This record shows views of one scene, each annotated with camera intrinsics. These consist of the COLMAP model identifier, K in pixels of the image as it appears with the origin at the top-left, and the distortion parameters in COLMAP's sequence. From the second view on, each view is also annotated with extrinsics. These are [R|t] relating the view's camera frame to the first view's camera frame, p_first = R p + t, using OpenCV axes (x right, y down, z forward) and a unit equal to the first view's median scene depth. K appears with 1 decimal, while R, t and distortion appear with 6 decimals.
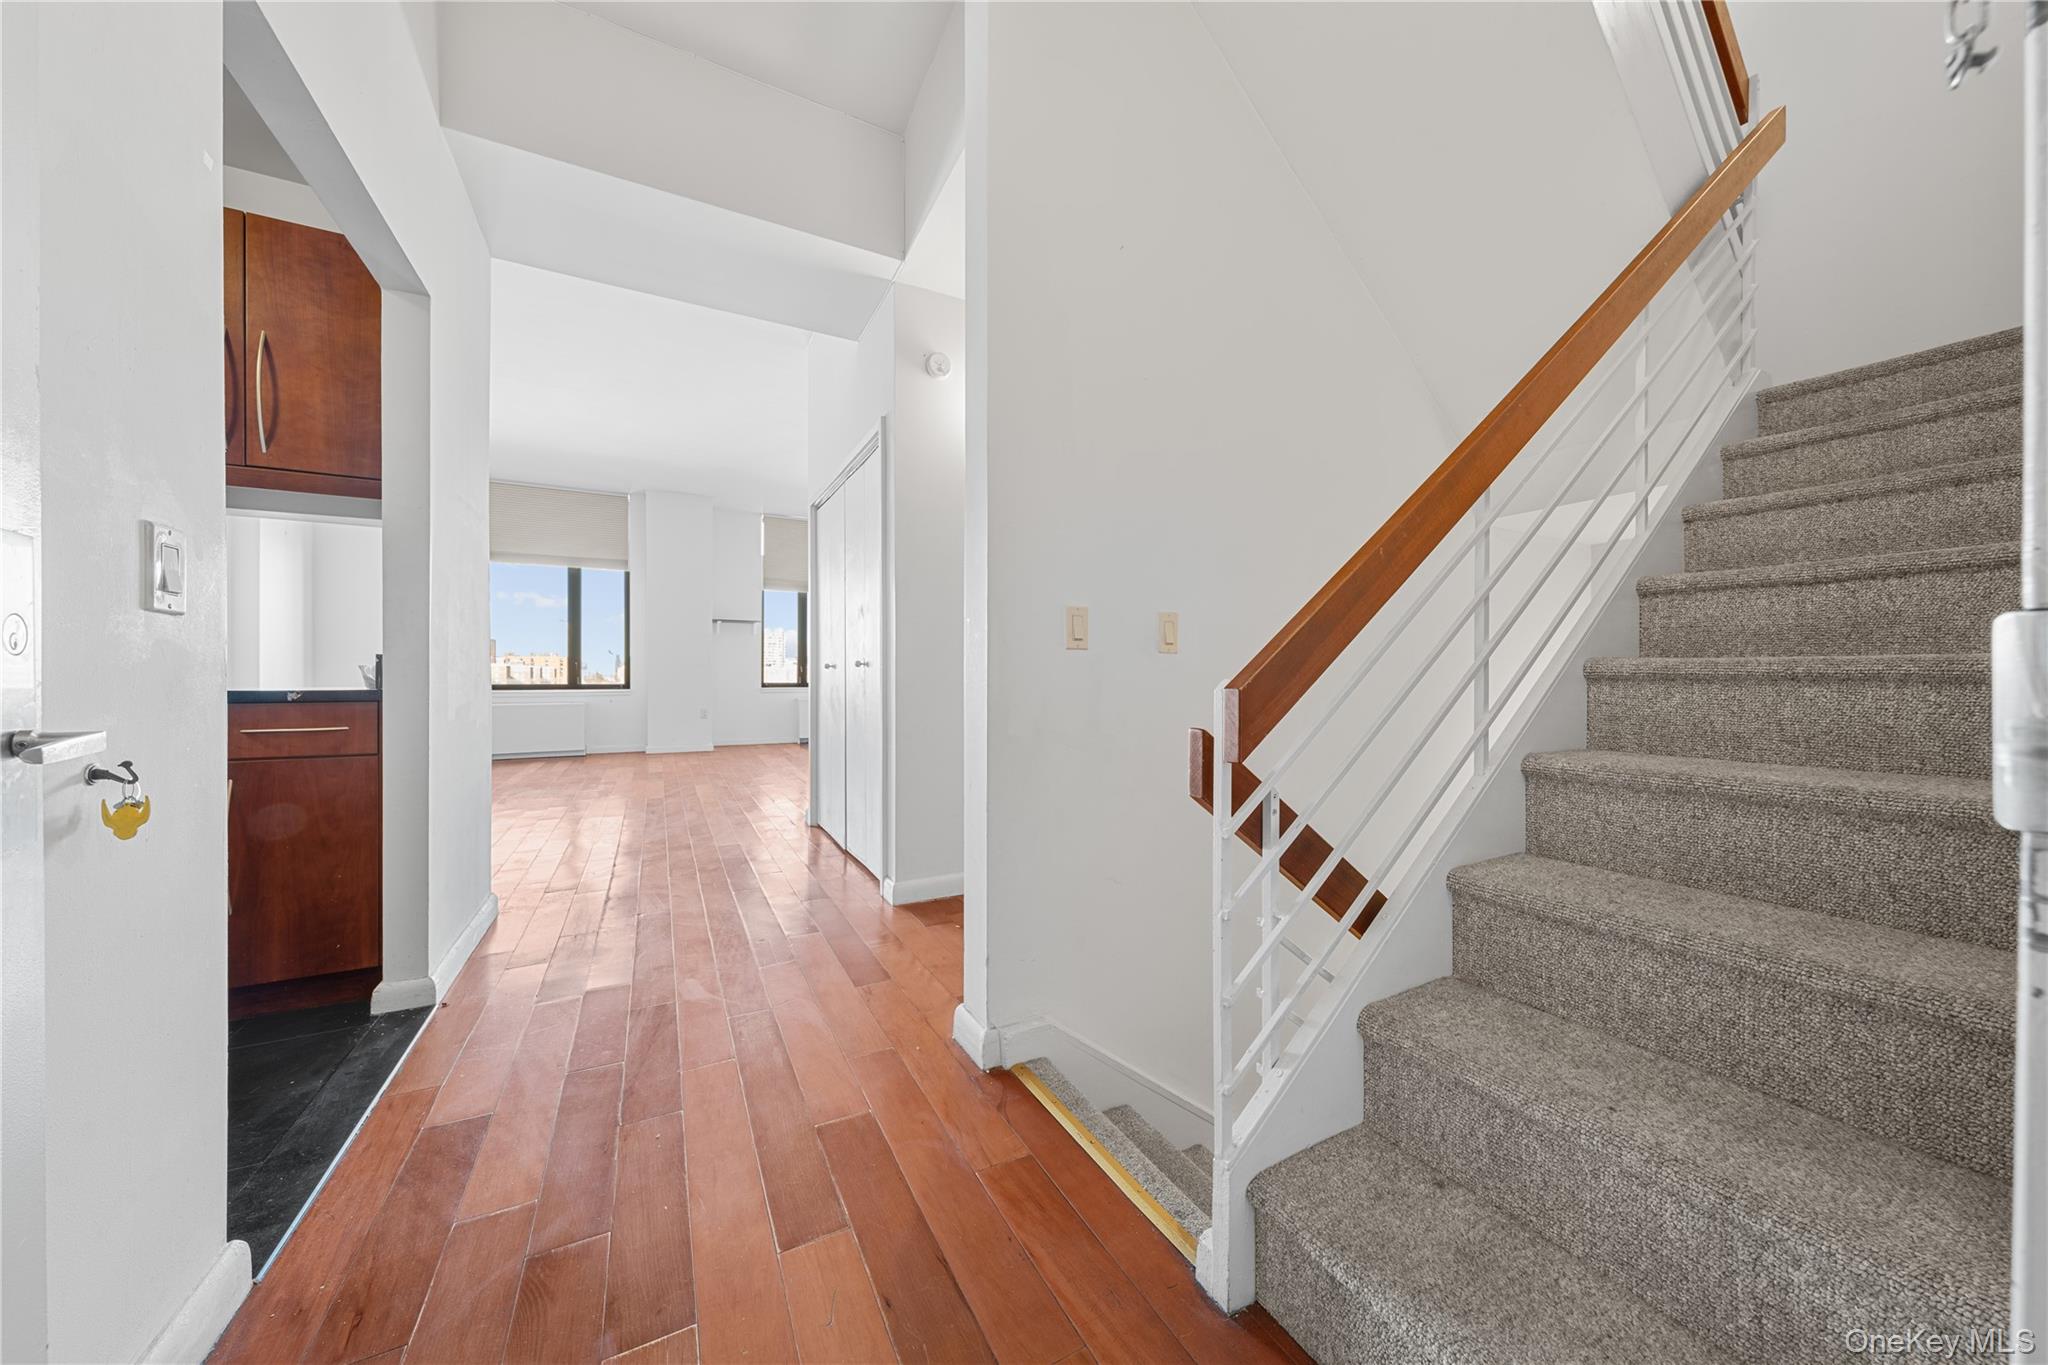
lens RADIAL K [[705.0, 0, 1026.9], [0, 705.0, 665.3], [0, 0, 1]] dist [-0.001777, -0.000064]
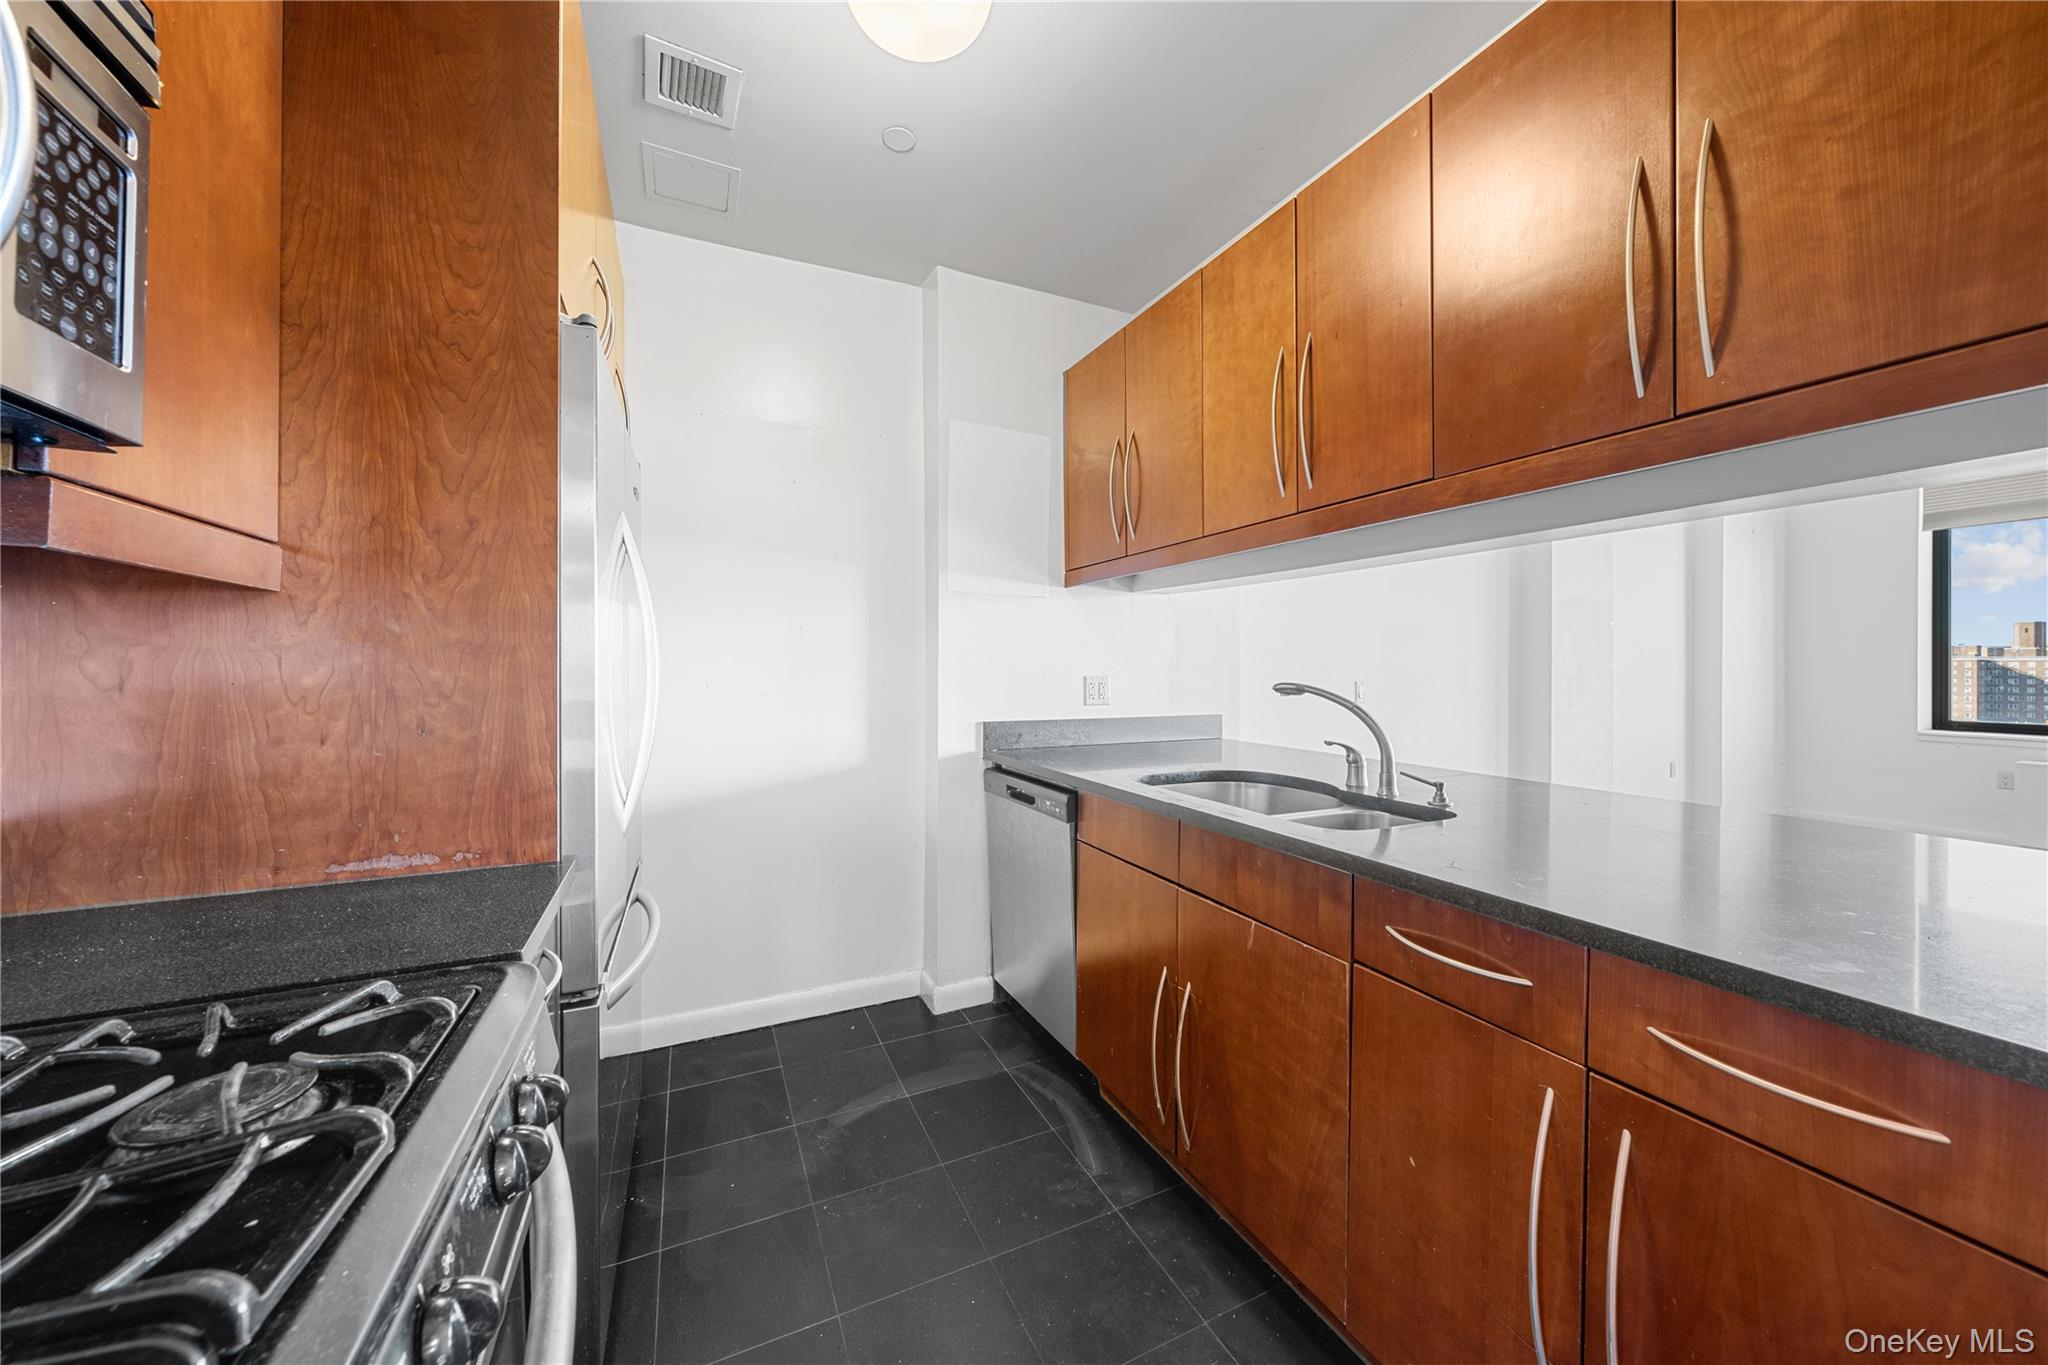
lens RADIAL K [[705.0, 0, 1026.9], [0, 705.0, 665.3], [0, 0, 1]] dist [-0.001777, -0.000064]
pose [[-0.056538, -0.006055, -0.998382, -0.590910], [-0.004697, 0.999972, -0.005798, -0.104225], [0.998389, 0.004362, -0.056565, 0.572027]]
